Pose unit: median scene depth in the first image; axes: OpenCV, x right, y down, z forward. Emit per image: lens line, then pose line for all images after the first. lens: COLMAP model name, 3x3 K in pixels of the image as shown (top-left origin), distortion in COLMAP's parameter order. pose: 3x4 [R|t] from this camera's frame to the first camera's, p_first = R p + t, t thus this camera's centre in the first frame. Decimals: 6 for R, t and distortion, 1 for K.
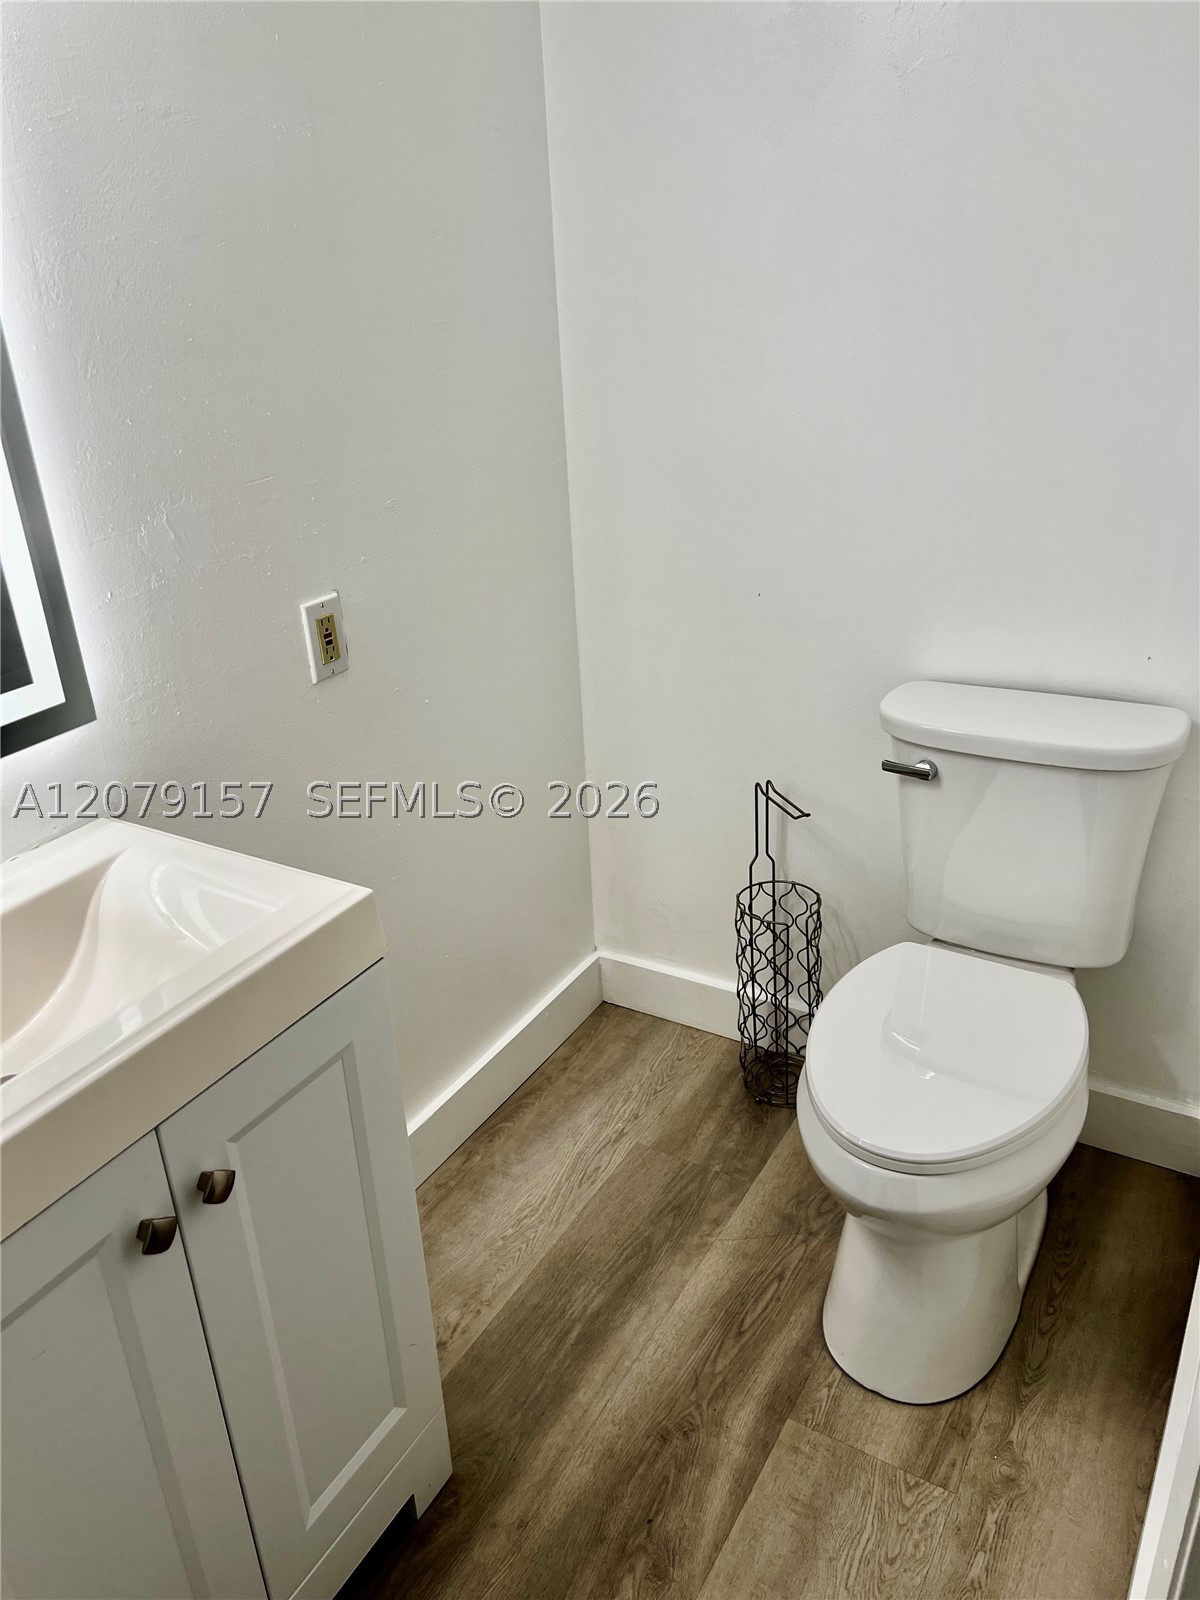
lens RADIAL K [[1195.8, 0, 596.9], [0, 1195.8, 765.3], [0, 0, 1]] dist [-0.006676, 0.002312]
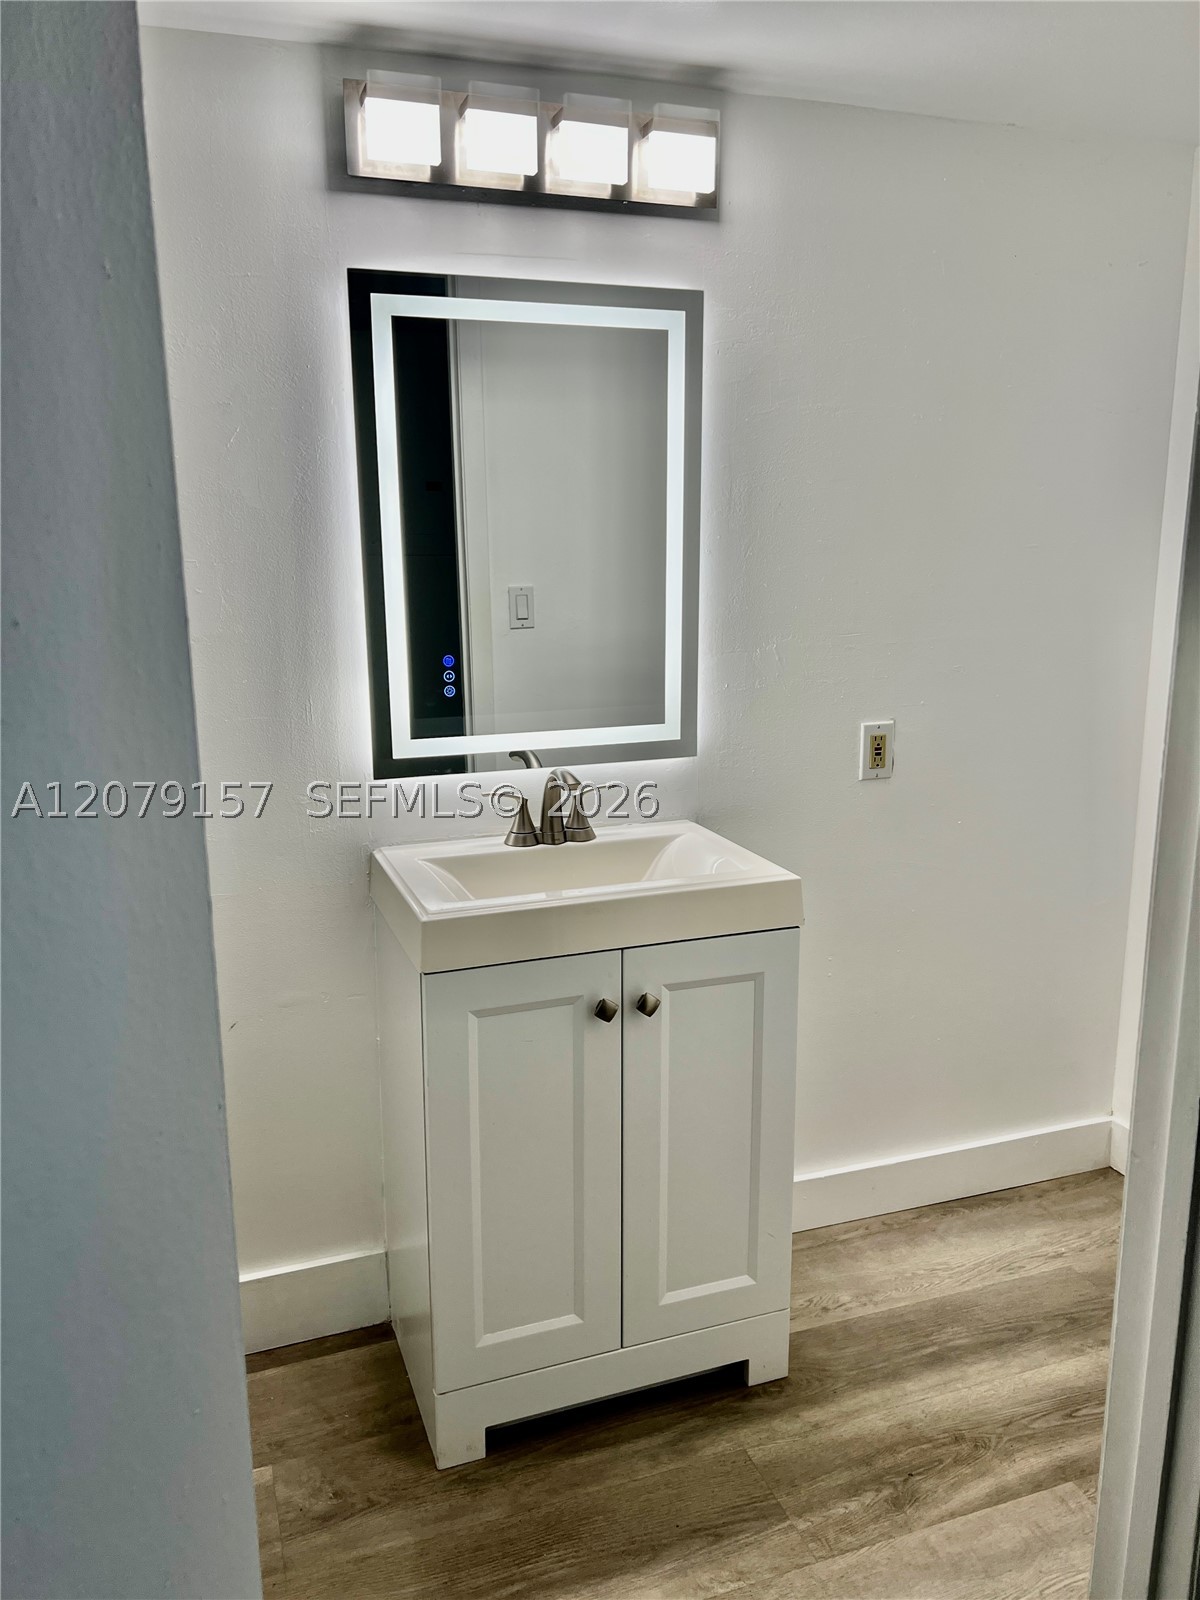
lens RADIAL K [[1195.8, 0, 596.9], [0, 1195.8, 765.3], [0, 0, 1]] dist [-0.006676, 0.002312]
pose [[0.774410, 0.156072, -0.613132, 0.375199], [-0.277032, 0.954903, -0.106832, 0.147891], [0.568808, 0.252589, 0.782723, -0.265705]]
